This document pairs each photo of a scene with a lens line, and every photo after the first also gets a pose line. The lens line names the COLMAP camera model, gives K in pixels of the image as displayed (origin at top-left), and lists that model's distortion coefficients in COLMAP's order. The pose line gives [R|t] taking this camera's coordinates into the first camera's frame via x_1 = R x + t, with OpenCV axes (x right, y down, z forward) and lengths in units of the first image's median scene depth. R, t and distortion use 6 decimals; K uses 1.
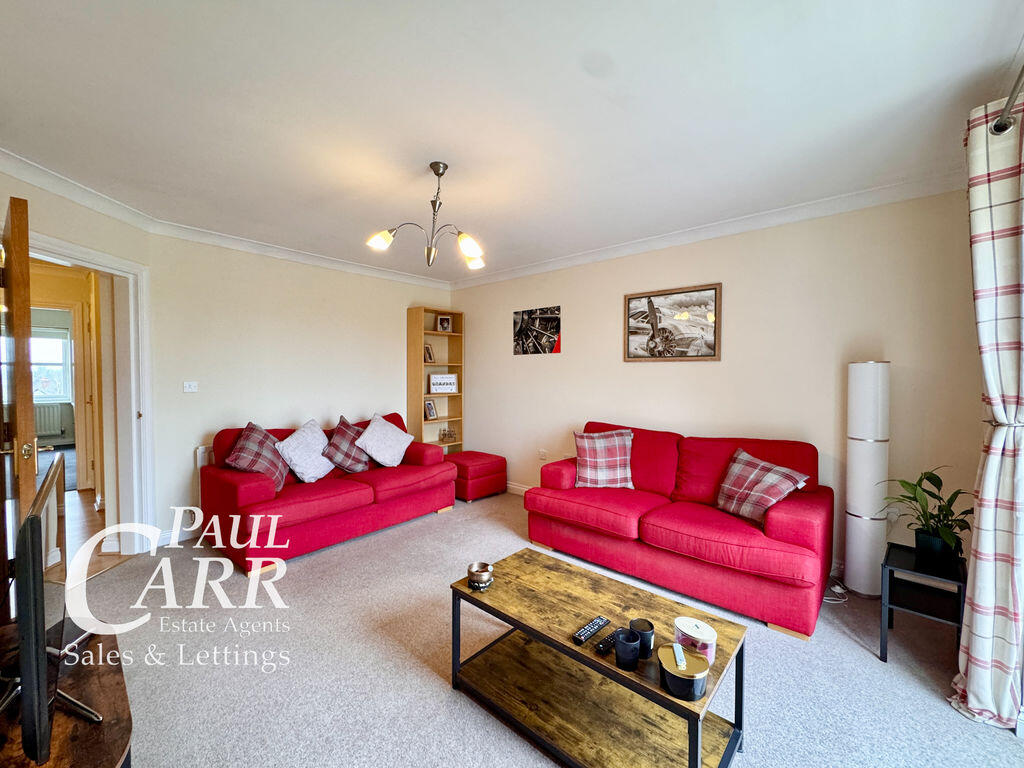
lens RADIAL K [[418.2, 0, 512.0], [0, 418.2, 384.0], [0, 0, 1]] dist [-0.000717, -0.000053]
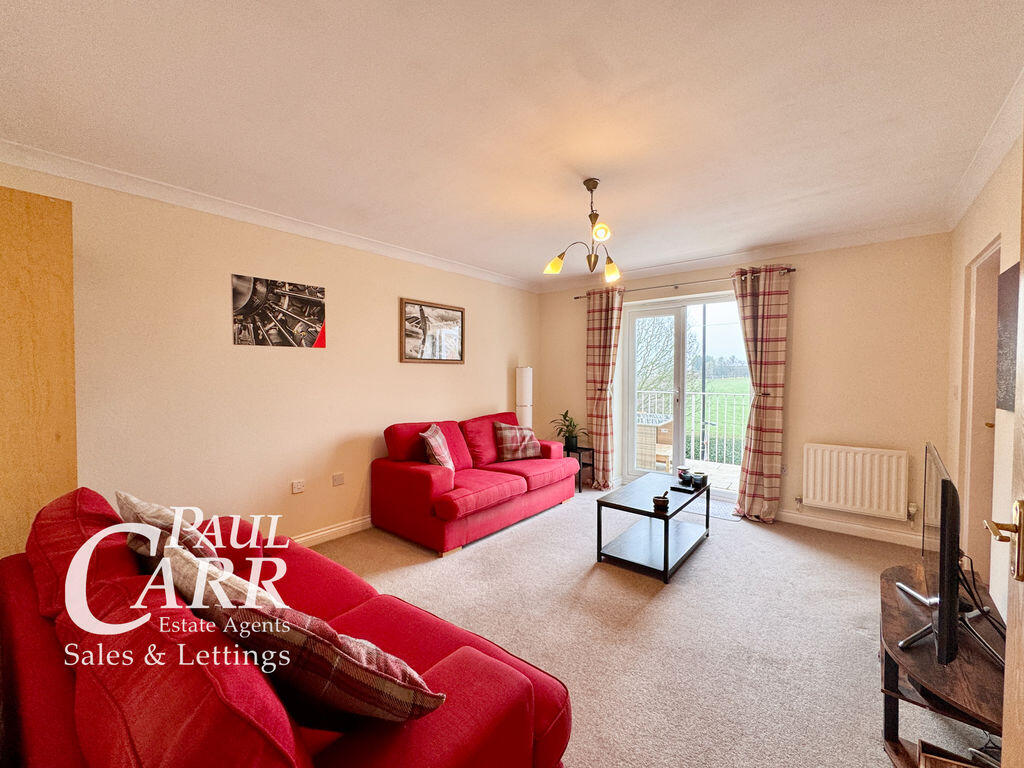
lens RADIAL K [[418.2, 0, 512.0], [0, 418.2, 384.0], [0, 0, 1]] dist [-0.000717, -0.000053]
pose [[-0.041354, -0.030339, 0.998684, -0.683109], [0.028511, 0.999096, 0.031532, -0.021729], [-0.998738, 0.029777, -0.040452, 0.681157]]
